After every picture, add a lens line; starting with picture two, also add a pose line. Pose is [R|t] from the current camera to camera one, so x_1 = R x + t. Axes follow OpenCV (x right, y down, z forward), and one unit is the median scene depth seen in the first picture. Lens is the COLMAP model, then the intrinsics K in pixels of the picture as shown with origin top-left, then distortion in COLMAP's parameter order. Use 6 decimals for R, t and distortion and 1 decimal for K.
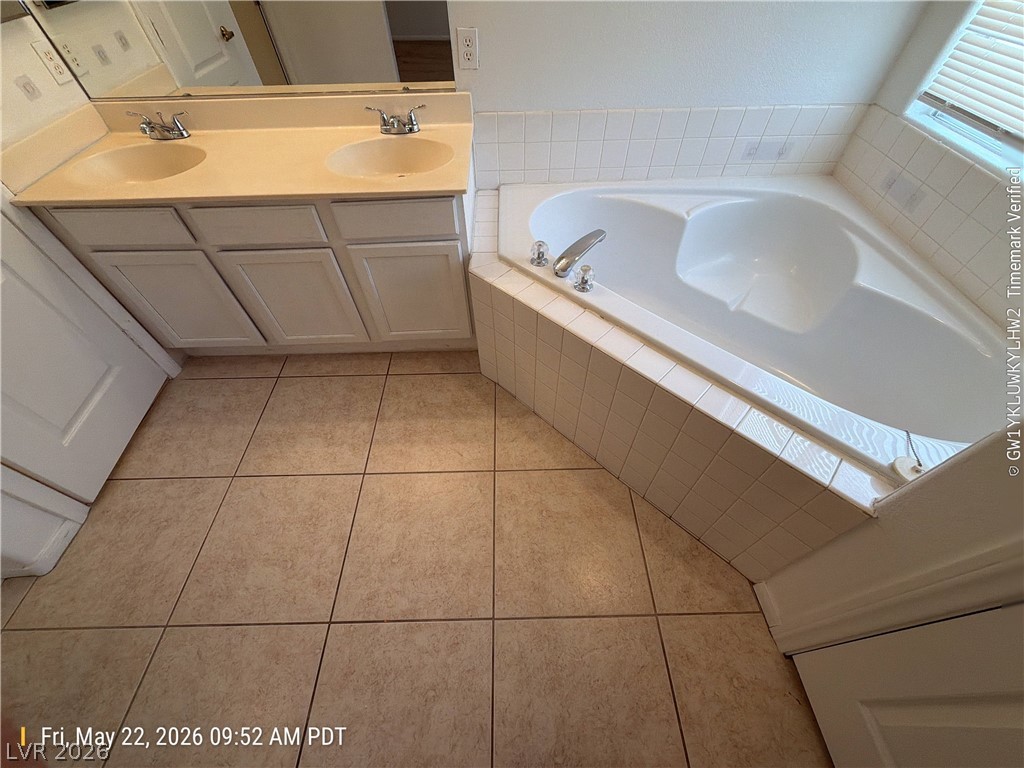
lens RADIAL K [[411.4, 0, 513.3], [0, 411.4, 382.9], [0, 0, 1]] dist [0.004241, 0.000550]
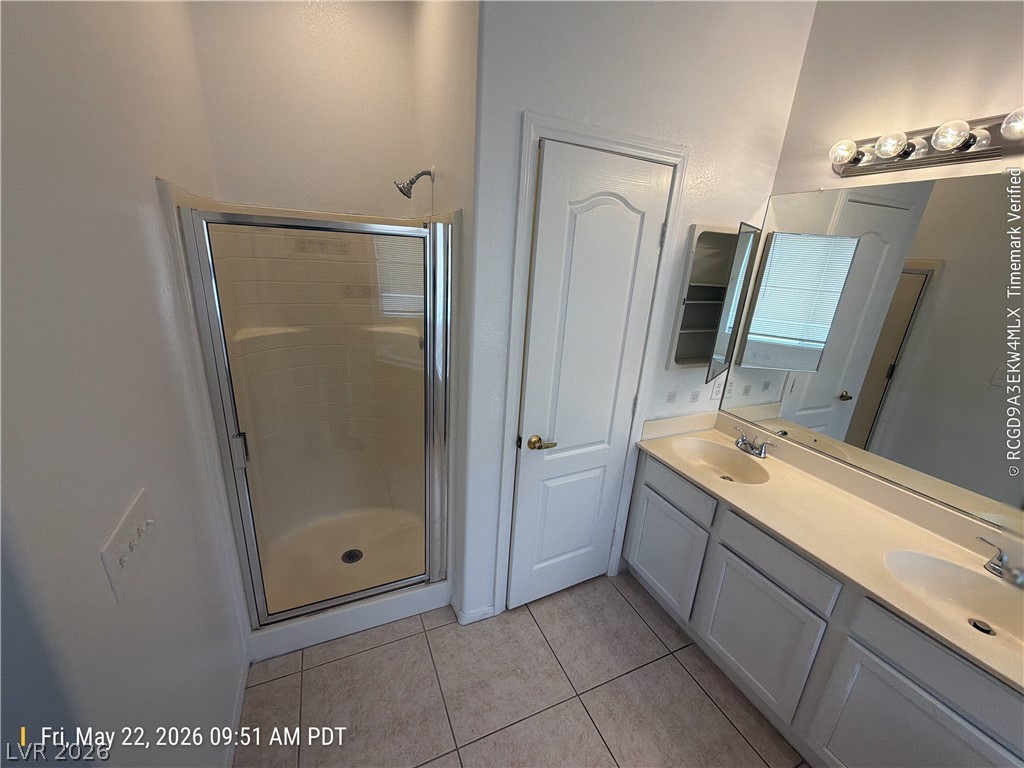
lens RADIAL K [[411.4, 0, 513.3], [0, 411.4, 386.3], [0, 0, 1]] dist [0.004241, 0.000550]
pose [[0.396947, 0.325960, -0.858011, -0.104997], [-0.749299, 0.654965, -0.097831, -0.062219], [0.530079, 0.681741, 0.504228, -0.152889]]
